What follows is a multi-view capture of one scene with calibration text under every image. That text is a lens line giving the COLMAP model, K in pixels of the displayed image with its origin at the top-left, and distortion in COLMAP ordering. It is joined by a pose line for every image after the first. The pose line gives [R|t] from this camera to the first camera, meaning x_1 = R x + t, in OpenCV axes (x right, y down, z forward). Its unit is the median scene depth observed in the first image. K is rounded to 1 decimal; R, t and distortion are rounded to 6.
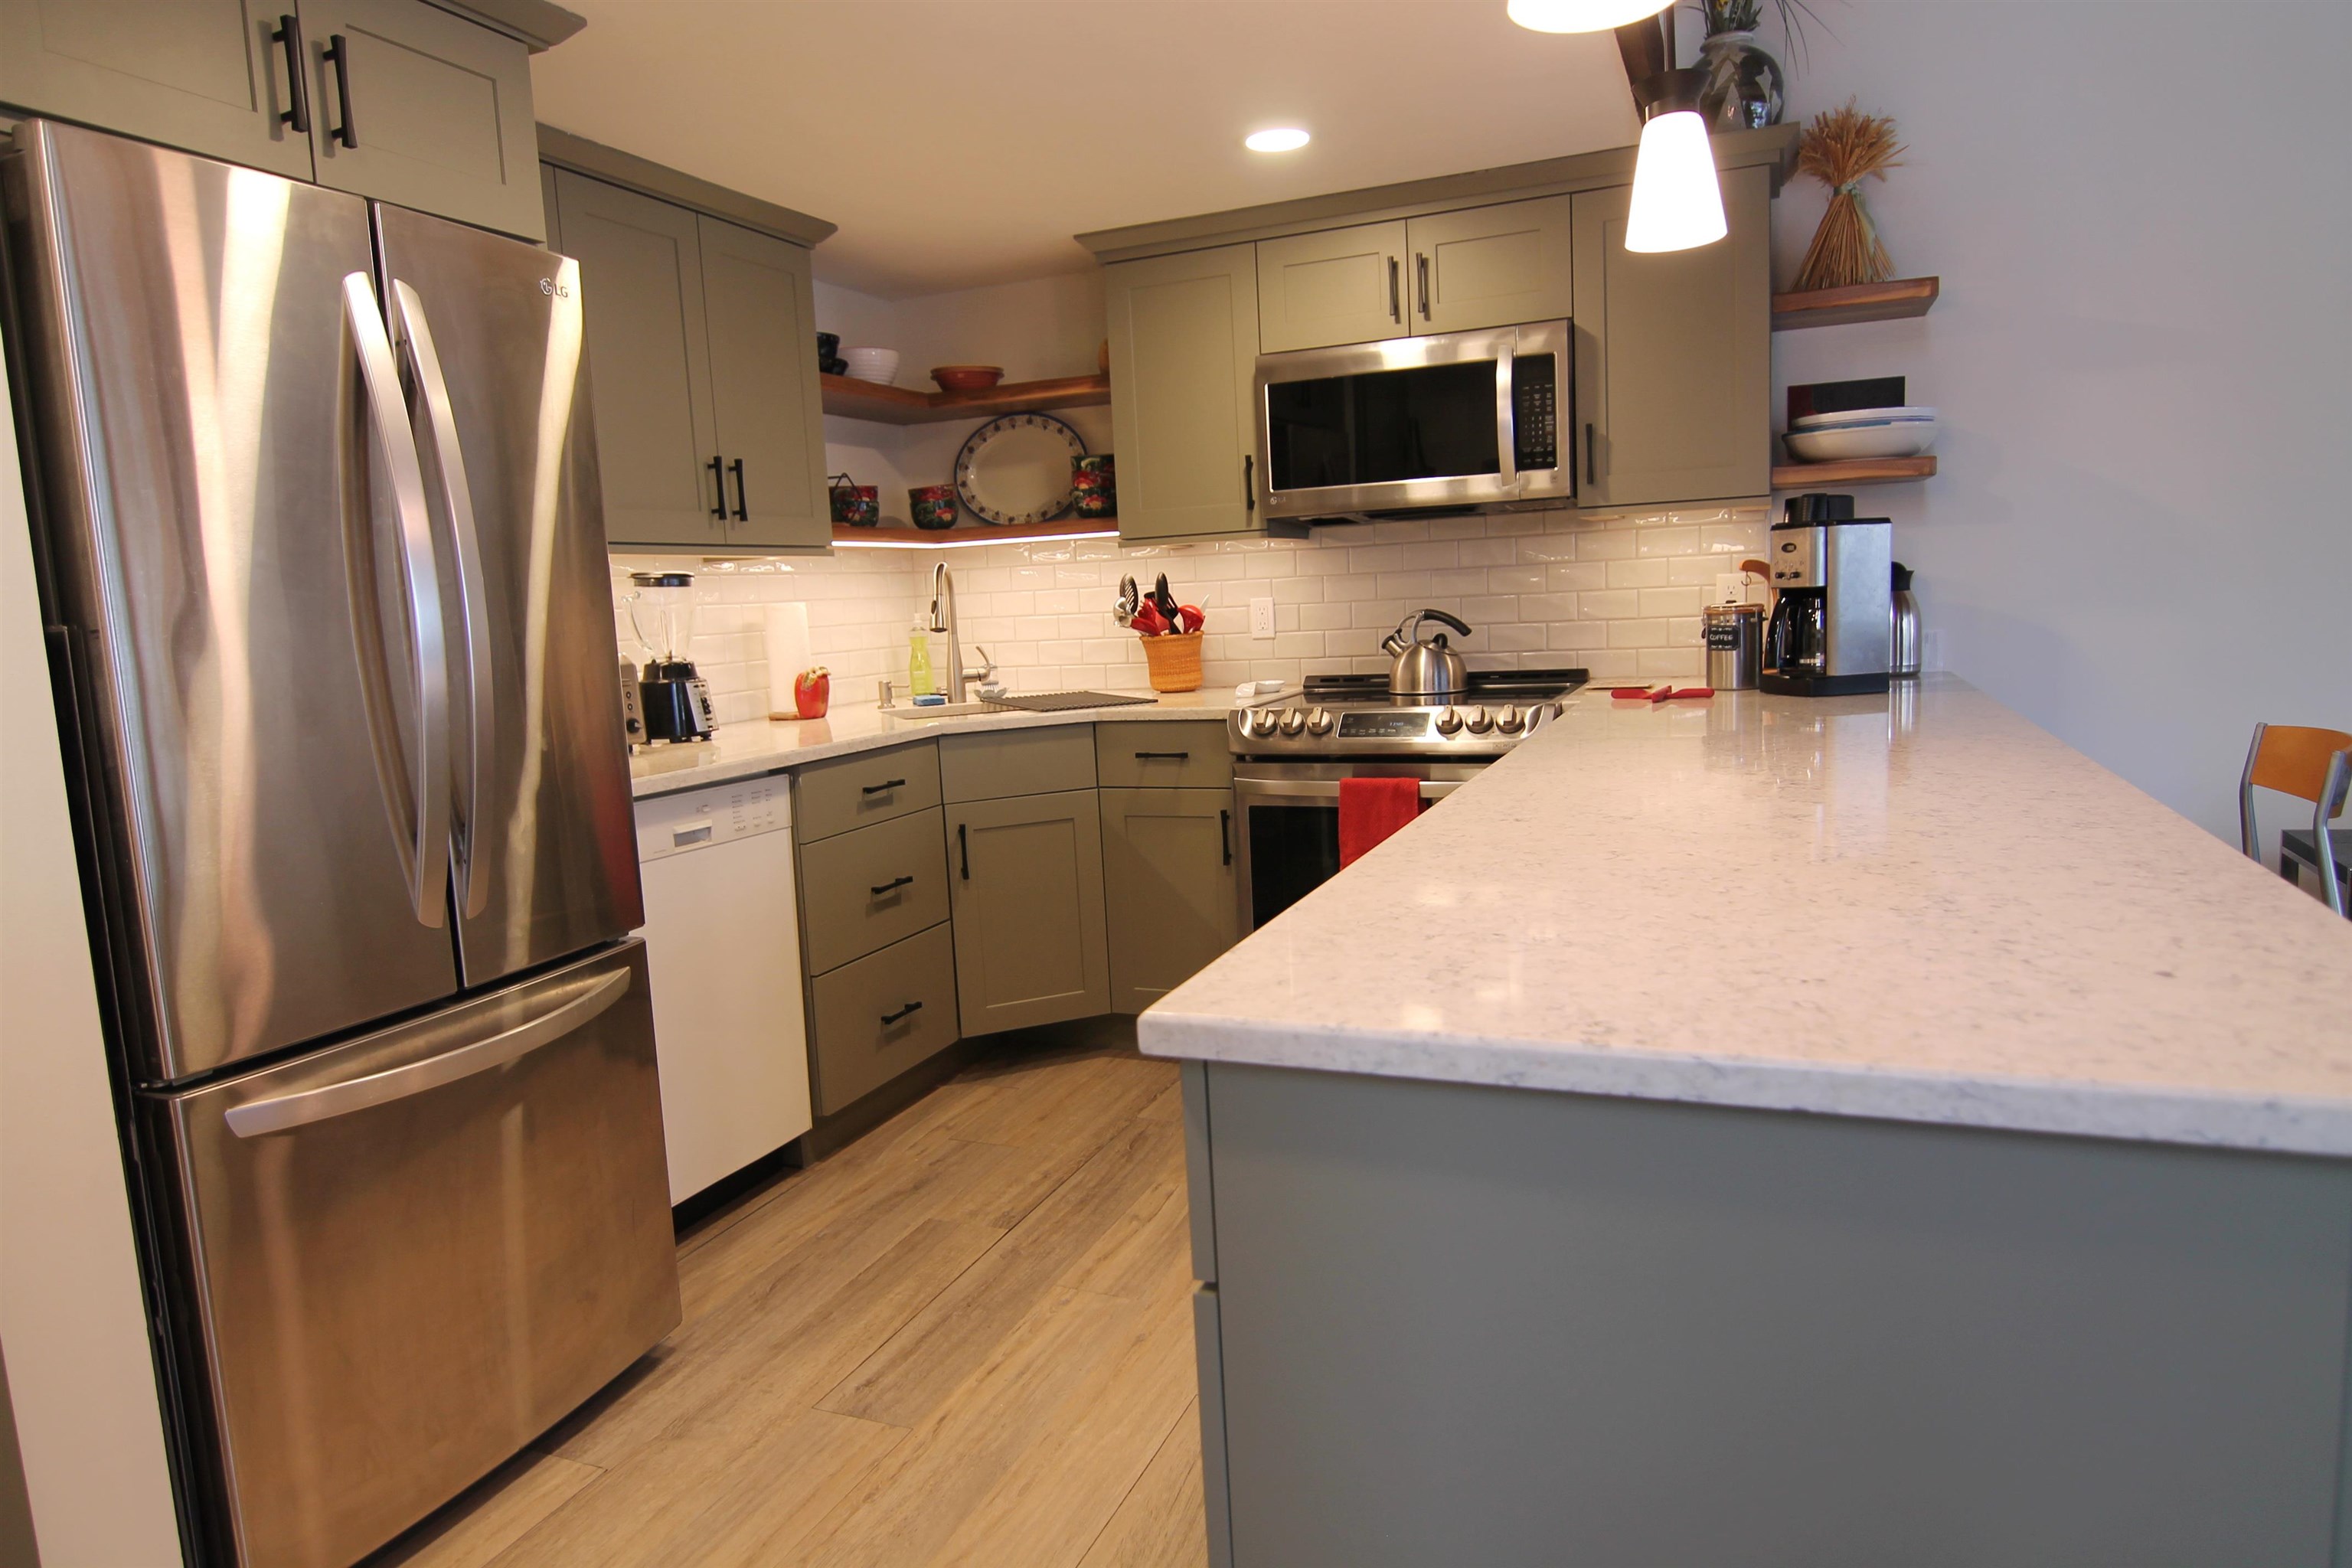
lens RADIAL K [[1425.0, 0, 1180.3], [0, 1425.0, 775.9], [0, 0, 1]] dist [0.004951, -0.019323]
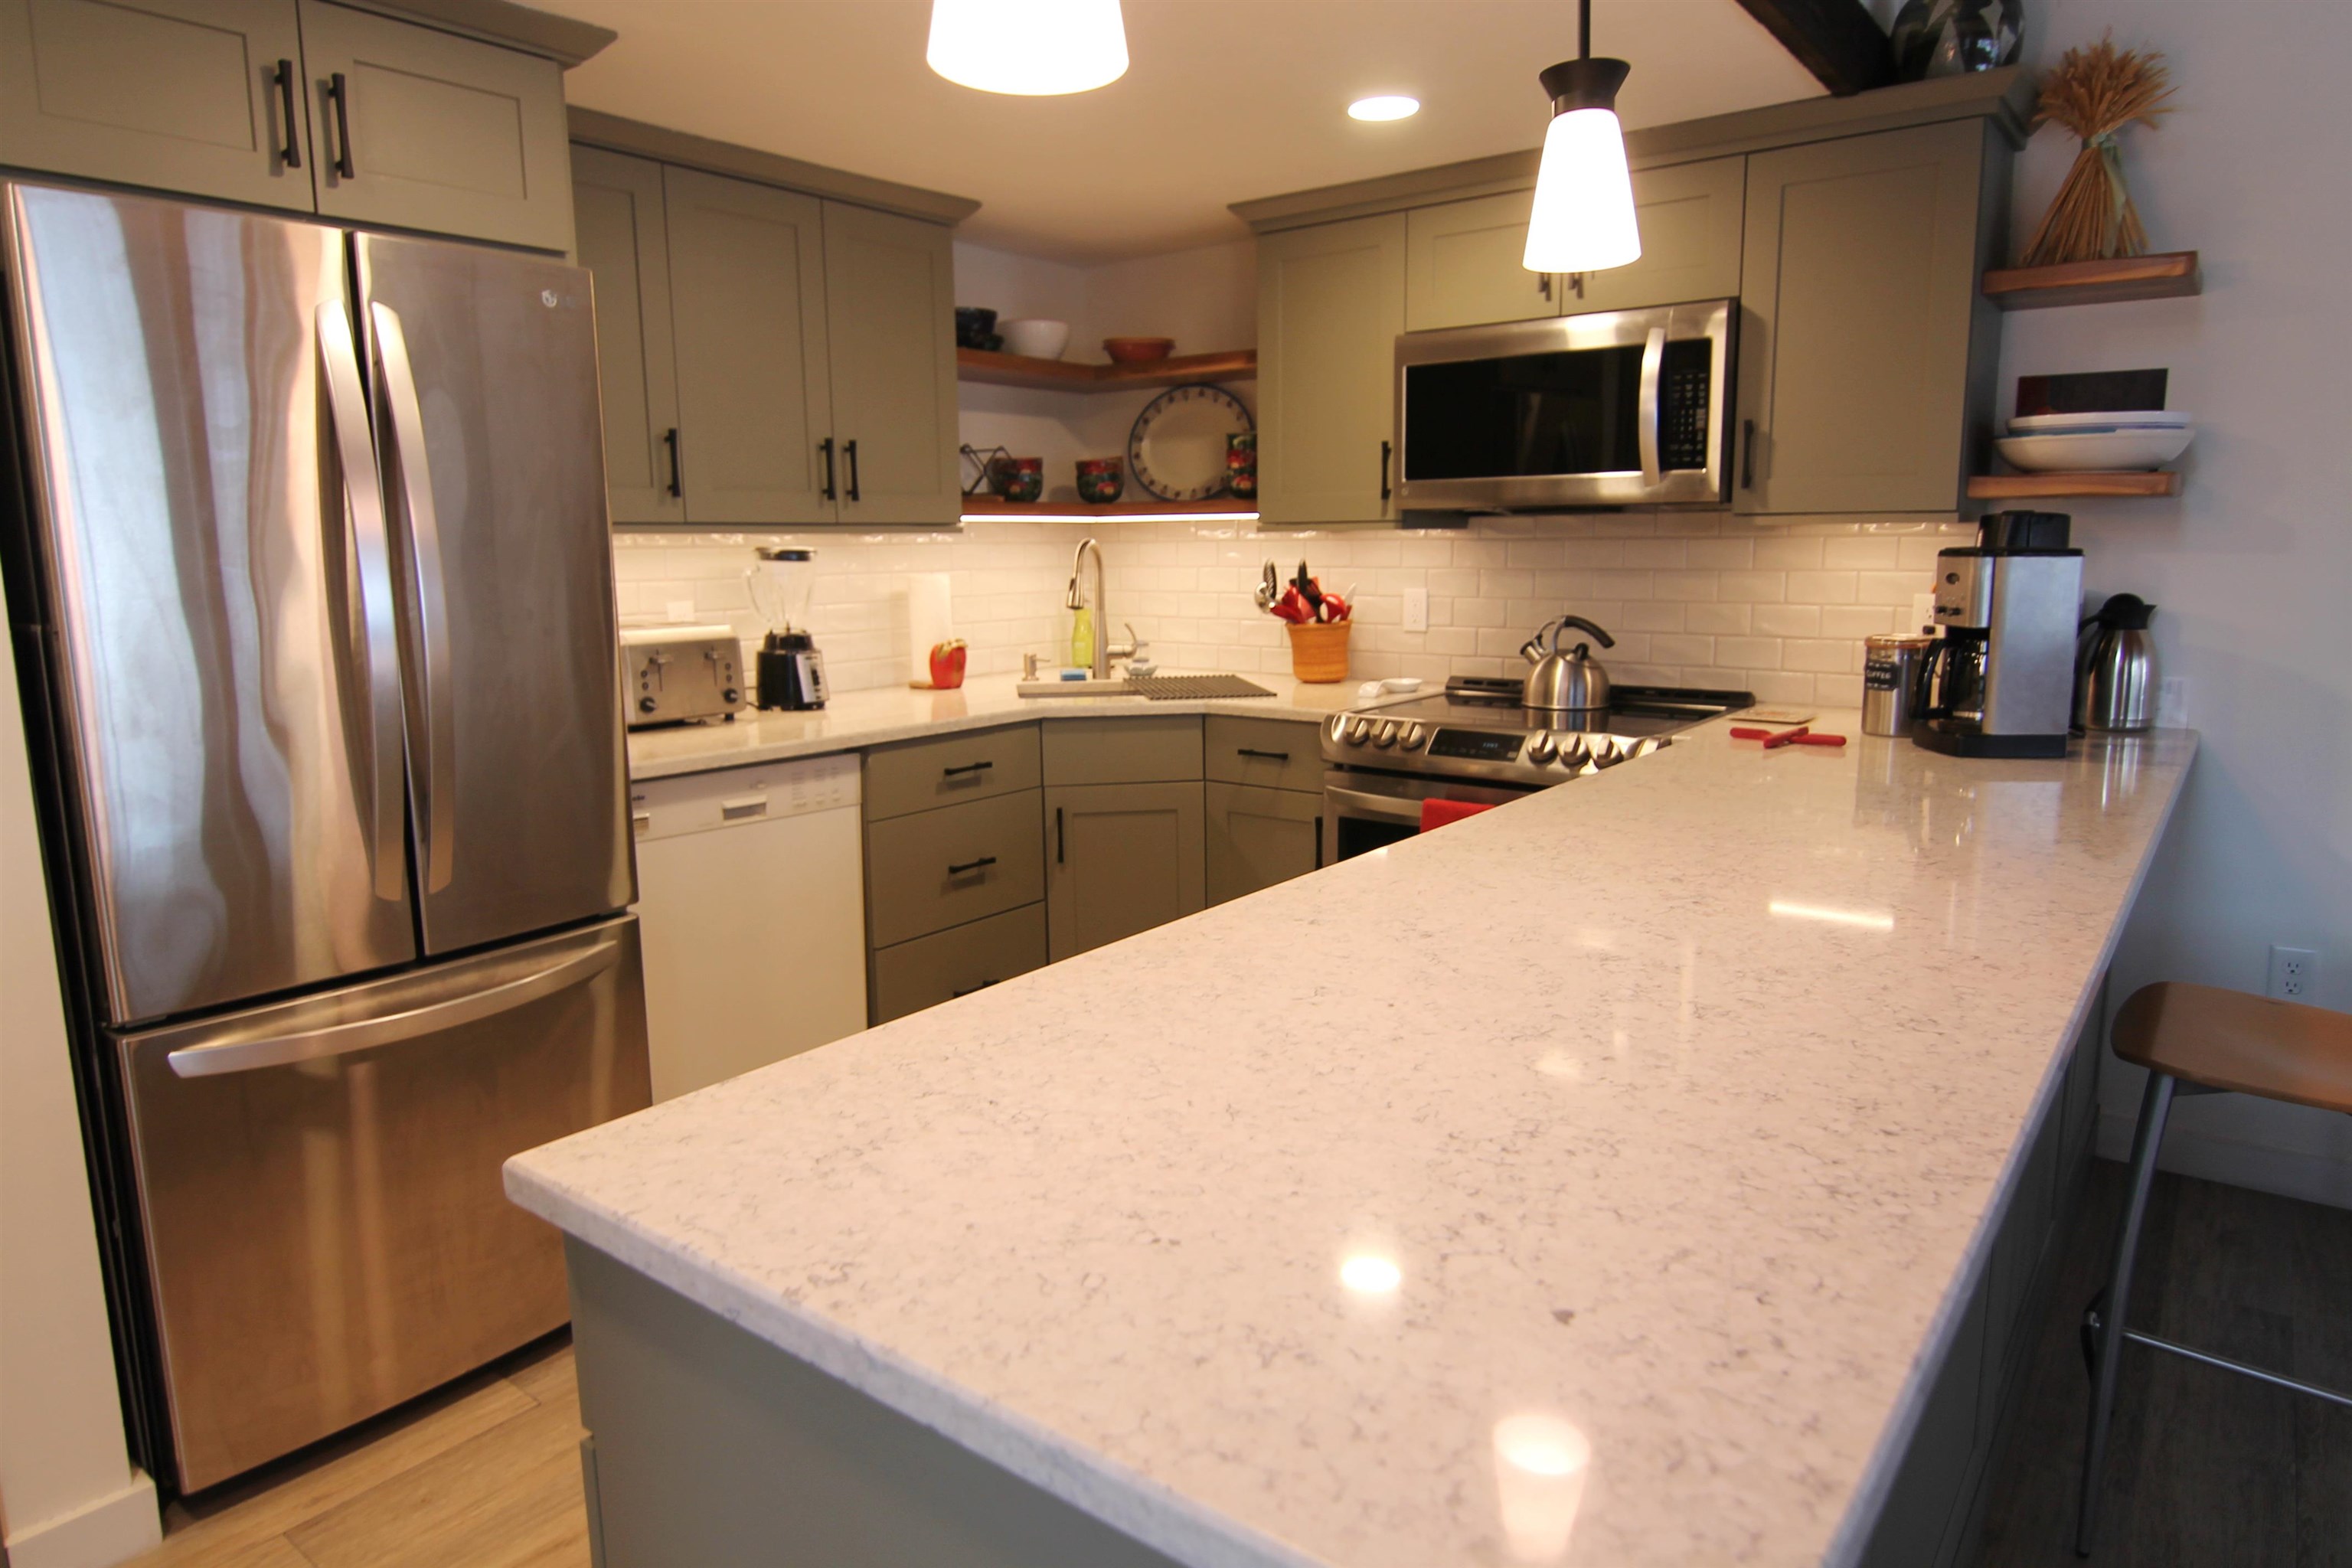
lens RADIAL K [[1425.0, 0, 1180.3], [0, 1425.0, 775.9], [0, 0, 1]] dist [0.004951, -0.019323]
pose [[0.964771, 0.082089, -0.249955, 0.186124], [-0.070447, 0.995988, 0.055186, -0.052269], [0.253482, -0.035633, 0.966684, 0.055339]]
